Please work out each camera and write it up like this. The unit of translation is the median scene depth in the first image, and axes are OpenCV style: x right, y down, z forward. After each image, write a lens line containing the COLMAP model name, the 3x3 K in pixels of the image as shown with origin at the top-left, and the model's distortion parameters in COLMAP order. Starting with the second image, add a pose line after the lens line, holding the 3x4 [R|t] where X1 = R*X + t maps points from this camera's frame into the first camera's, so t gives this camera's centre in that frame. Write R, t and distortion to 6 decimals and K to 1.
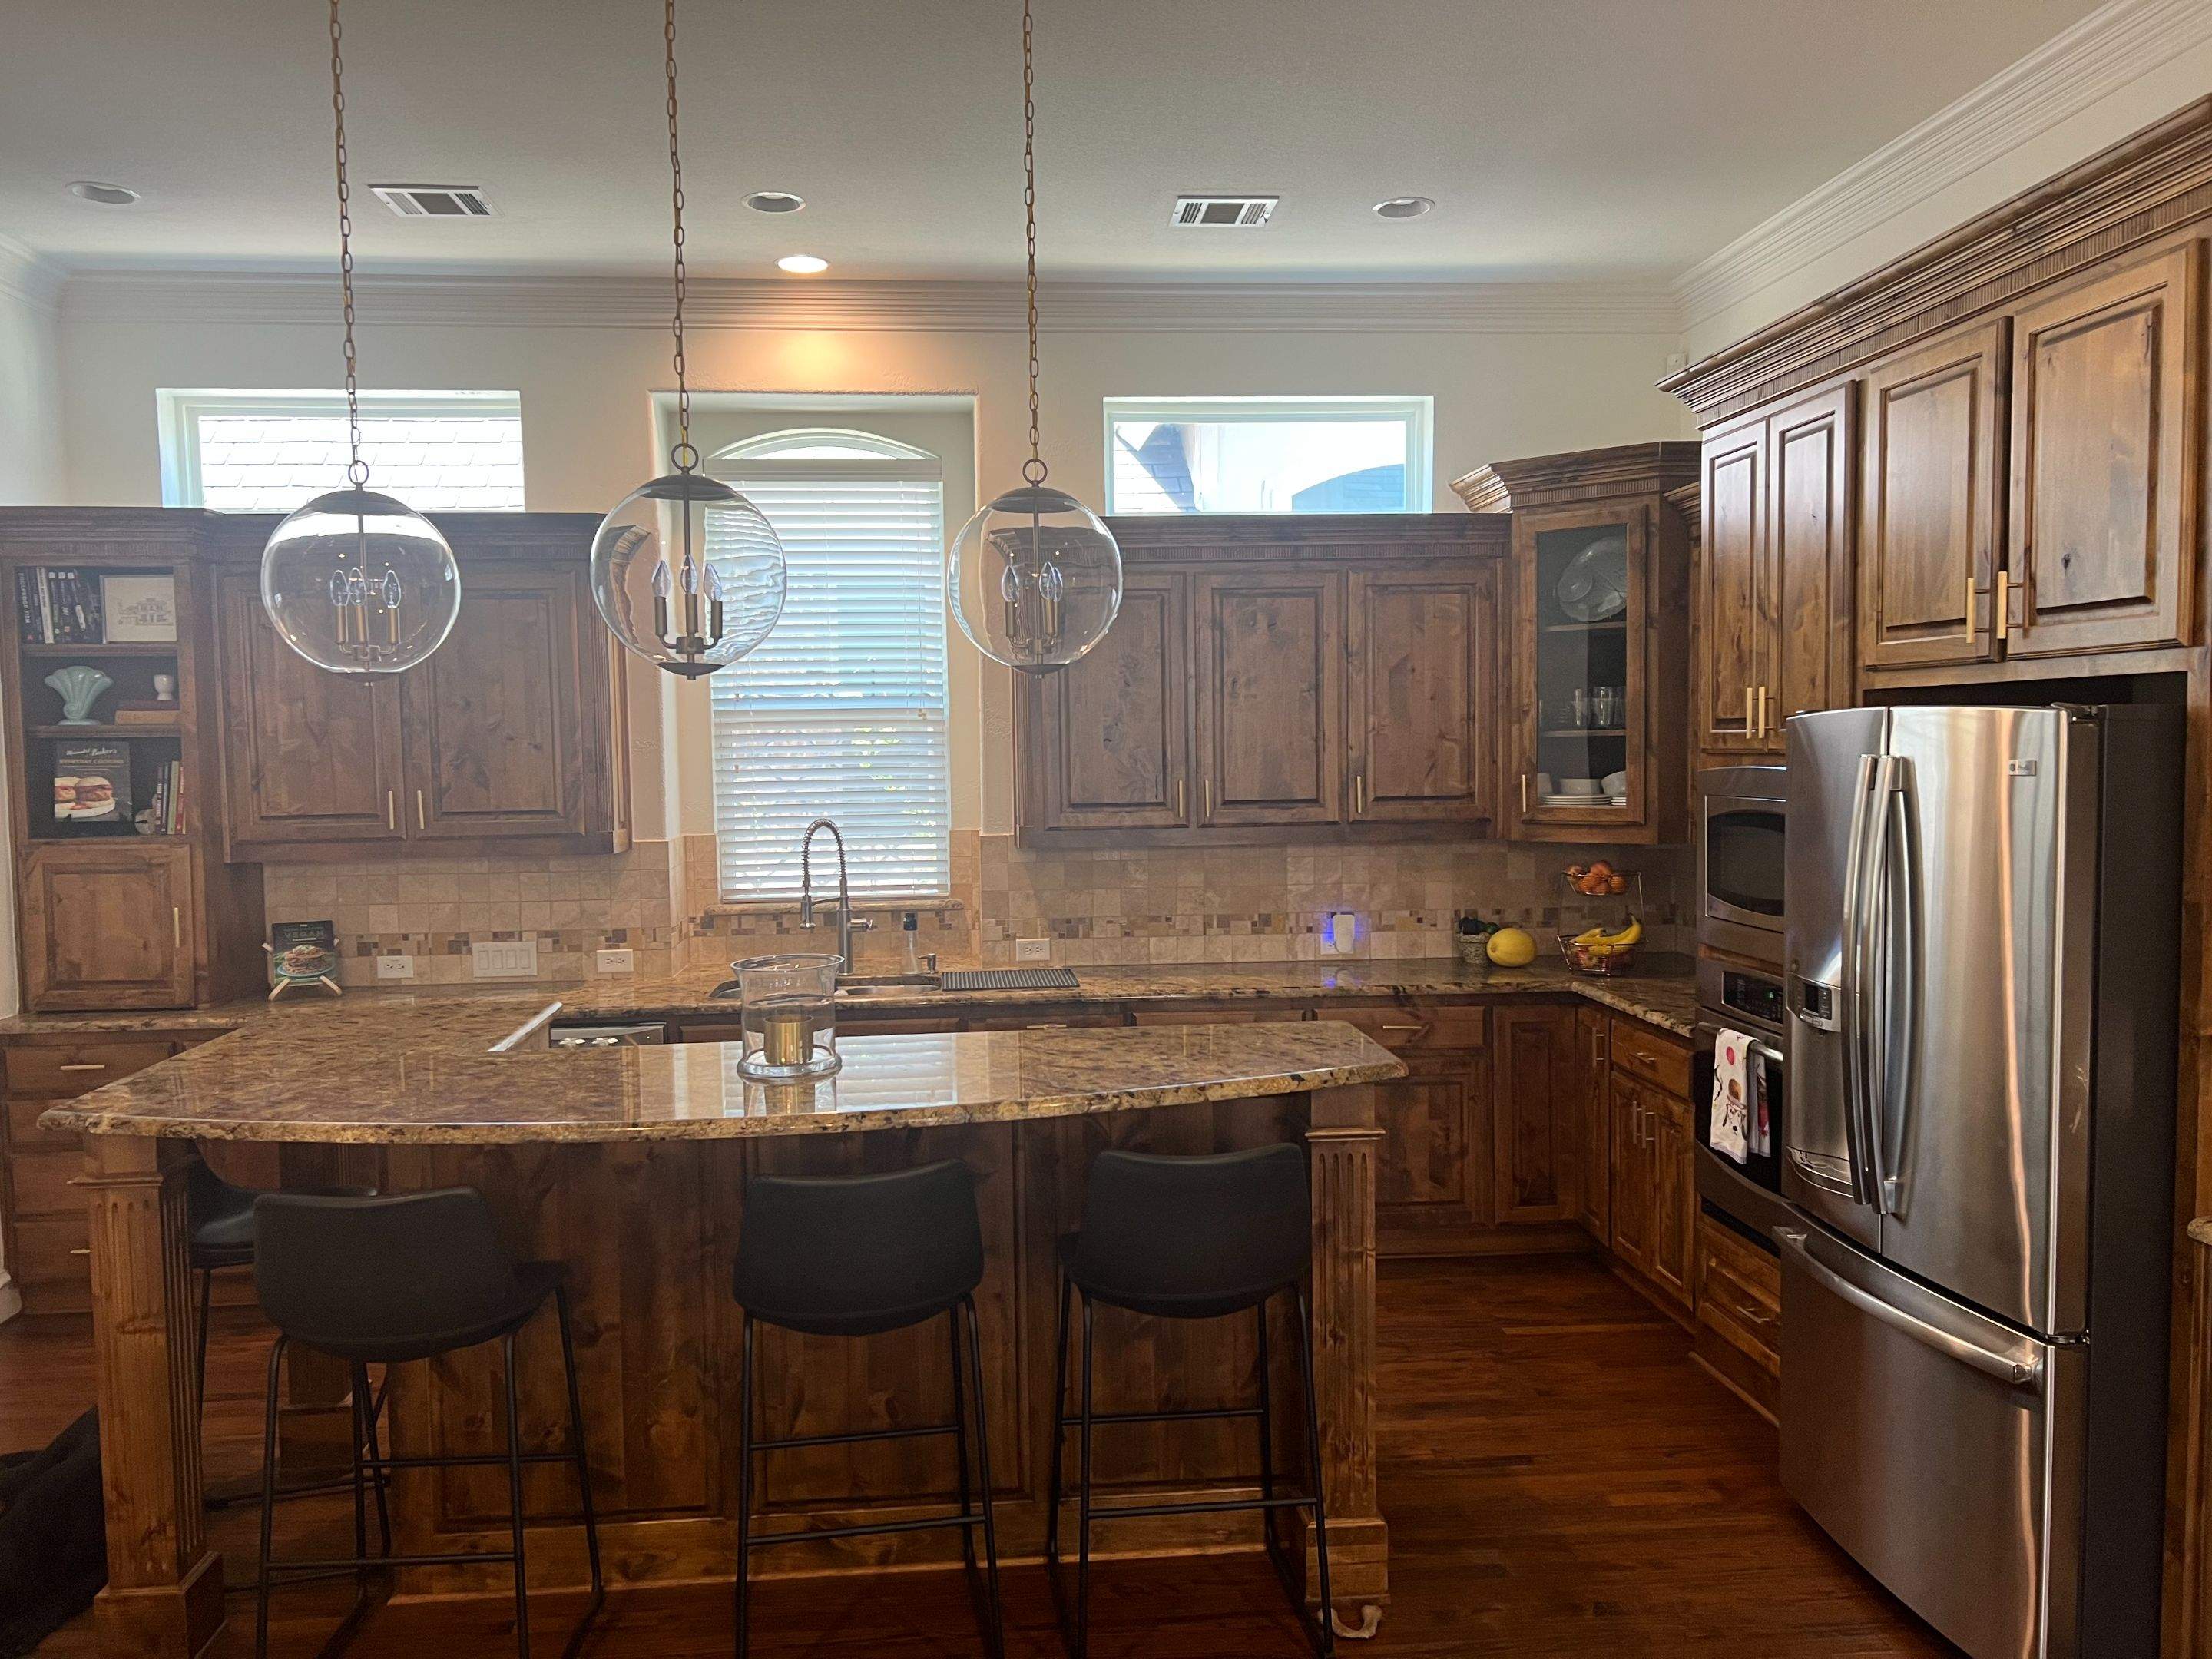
lens RADIAL K [[1672.6, 0, 1079.3], [0, 1672.6, 836.1], [0, 0, 1]] dist [0.054100, -0.063682]
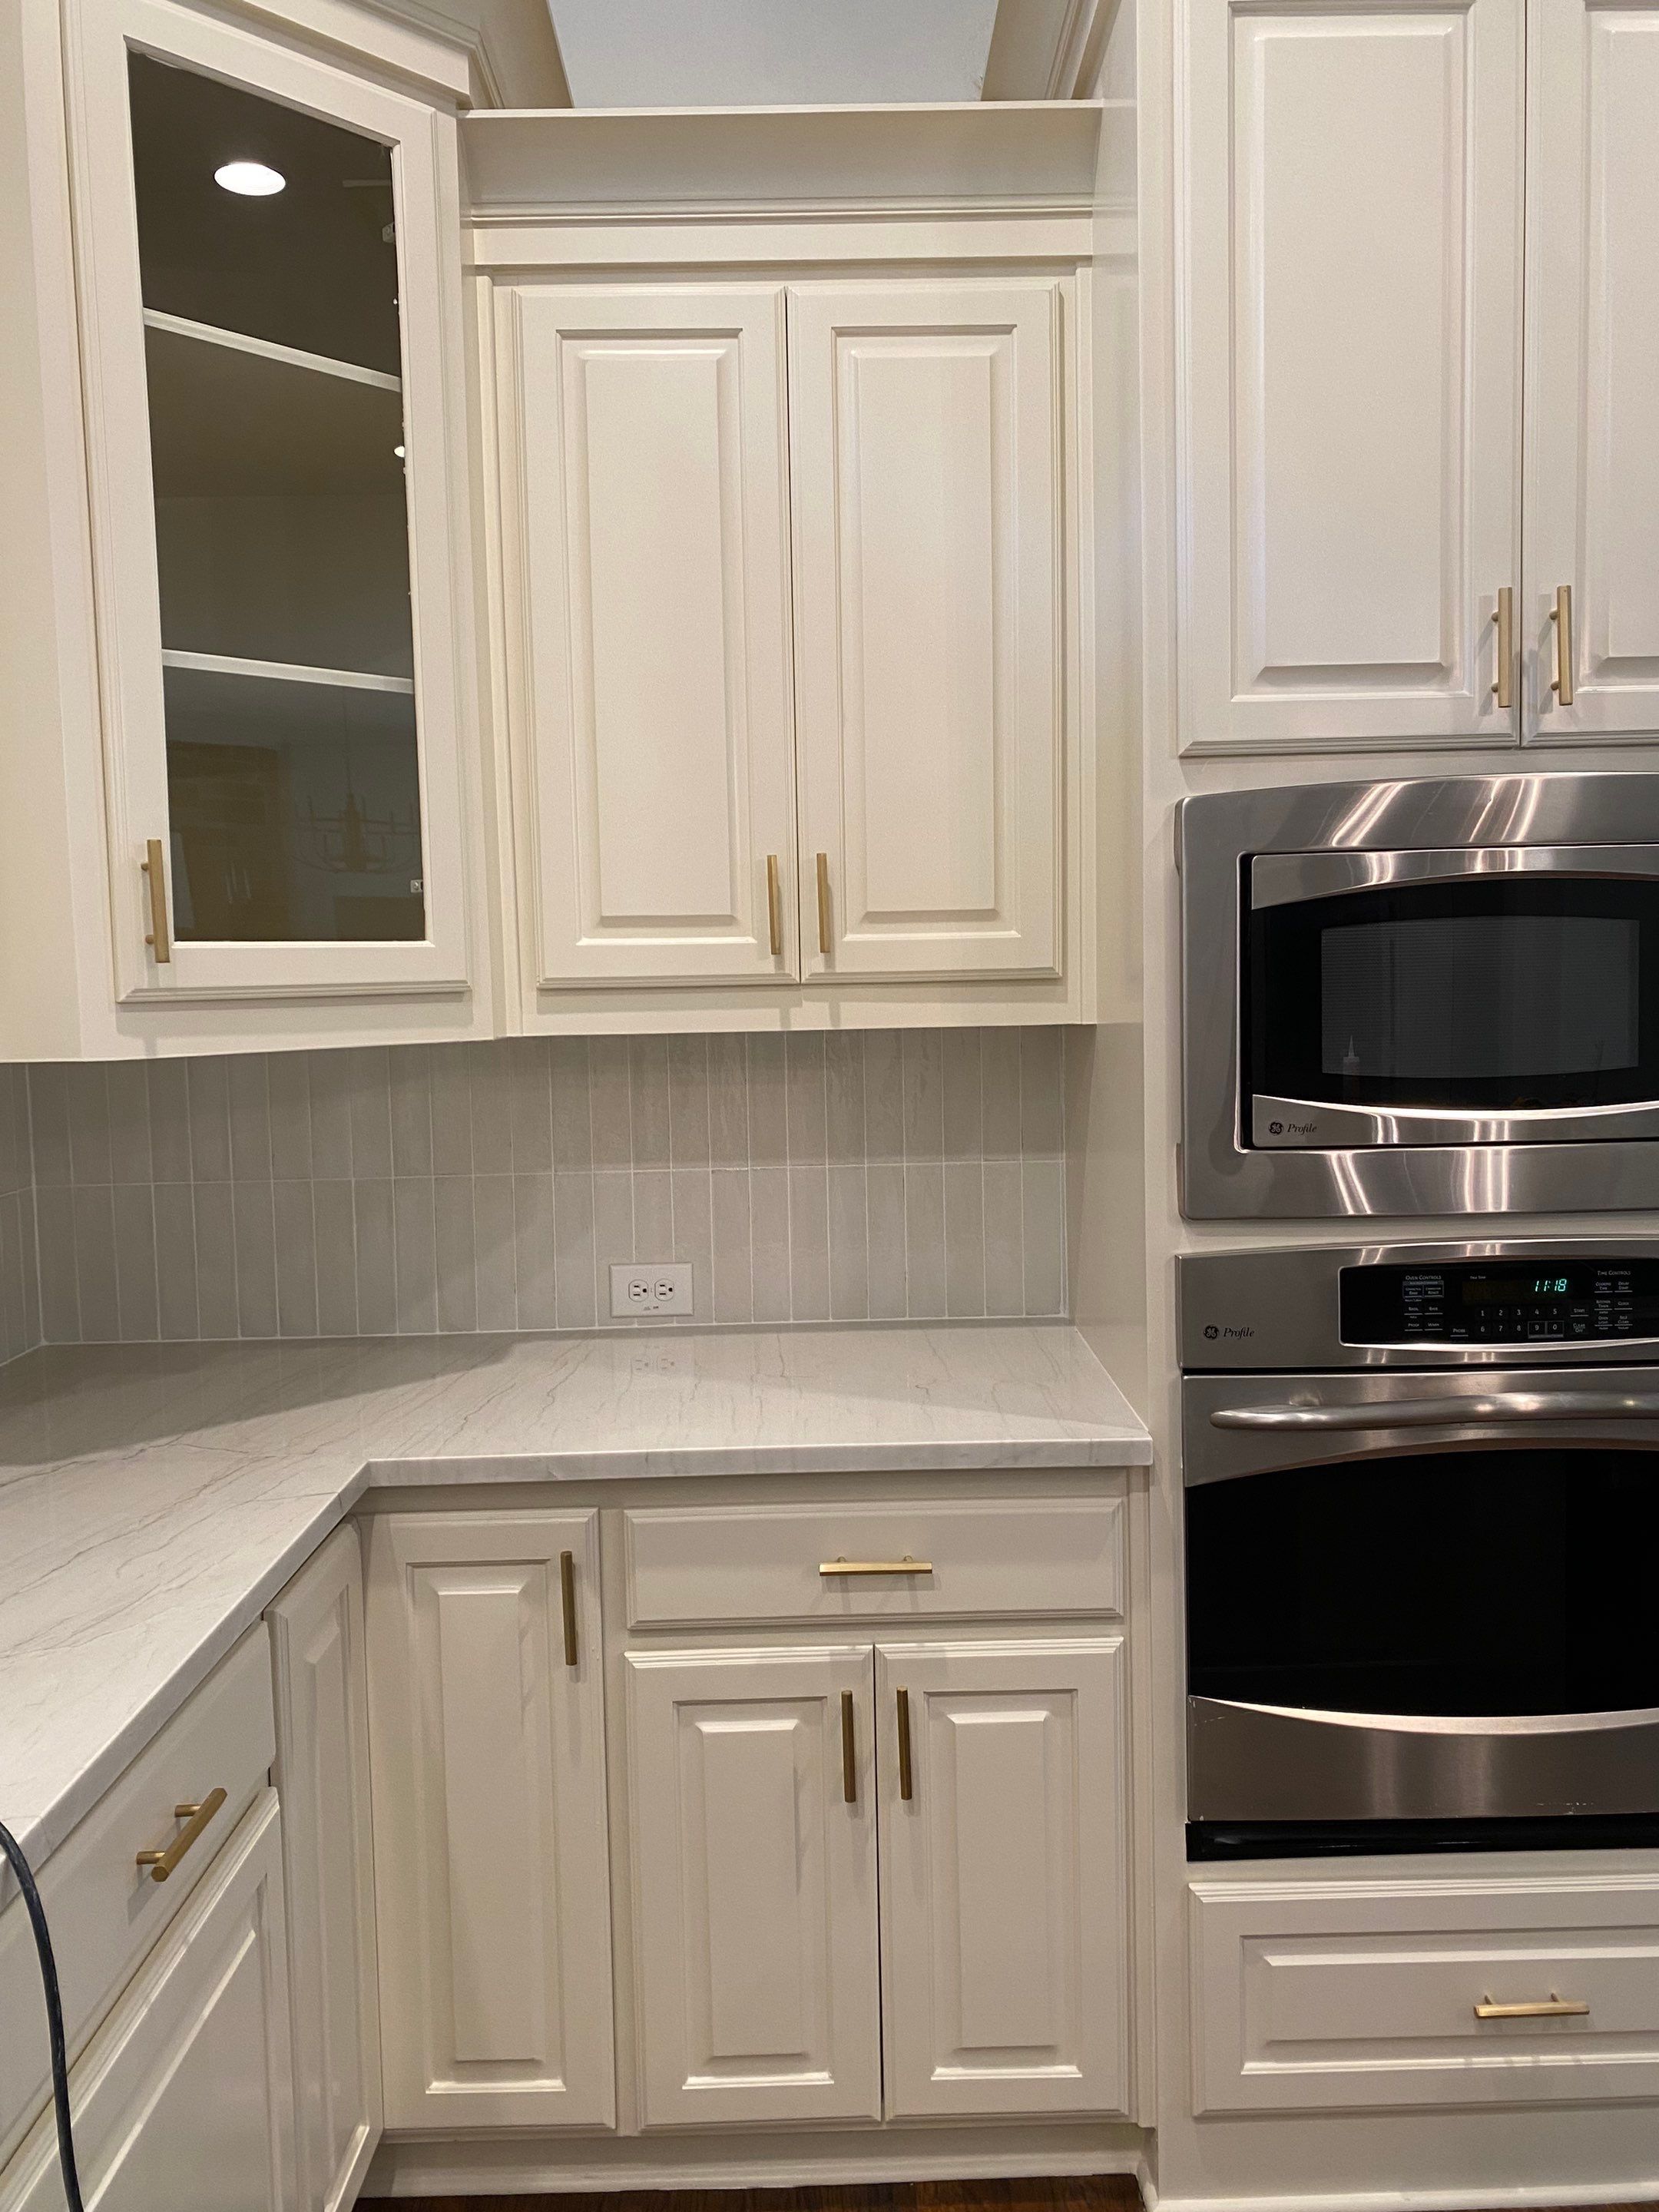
lens RADIAL K [[1683.8, 0, 829.2], [0, 1683.8, 1092.0], [0, 0, 1]] dist [0.071638, -0.093784]
pose [[0.070172, -0.055266, 0.996003, -0.049680], [0.081385, 0.995453, 0.049502, 0.003547], [-0.994209, 0.077586, 0.074351, 1.096567]]
